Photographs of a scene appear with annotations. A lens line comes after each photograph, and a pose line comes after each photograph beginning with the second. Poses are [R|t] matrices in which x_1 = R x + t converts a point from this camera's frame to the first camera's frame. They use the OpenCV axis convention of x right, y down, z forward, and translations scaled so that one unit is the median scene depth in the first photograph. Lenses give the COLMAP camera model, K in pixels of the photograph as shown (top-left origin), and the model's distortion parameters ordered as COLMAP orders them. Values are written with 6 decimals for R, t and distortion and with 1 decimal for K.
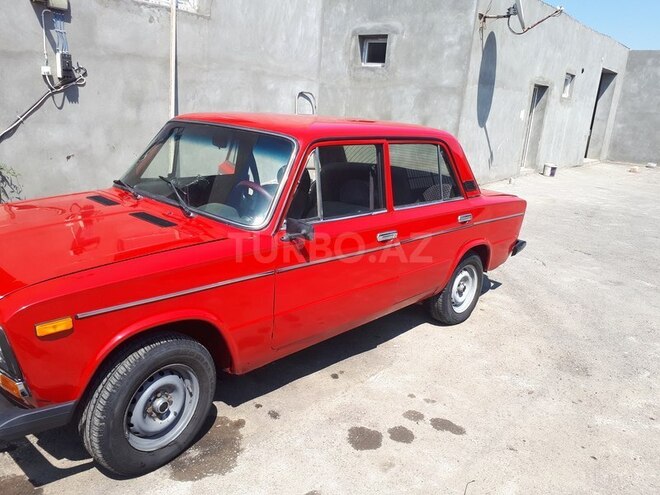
lens RADIAL K [[527.8, 0, 343.6], [0, 527.8, 246.3], [0, 0, 1]] dist [0.002593, 0.004118]
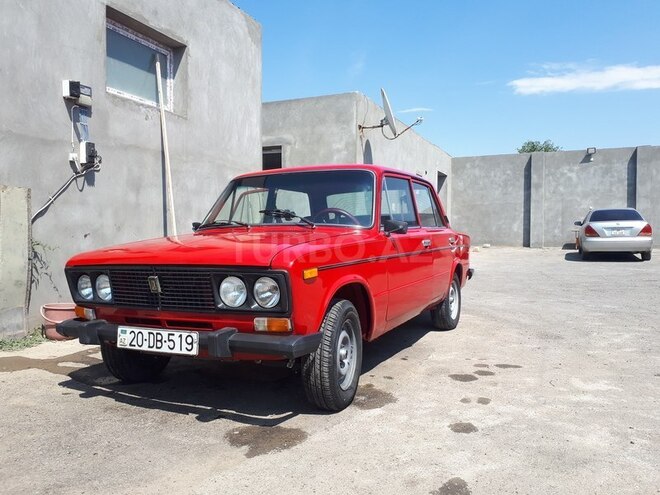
lens RADIAL K [[527.8, 0, 343.6], [0, 527.8, 246.3], [0, 0, 1]] dist [0.002593, 0.004118]
pose [[0.947373, -0.094599, 0.305835, -0.311558], [0.162510, 0.965209, -0.204848, 0.135802], [-0.275816, 0.243769, 0.929786, -0.112628]]
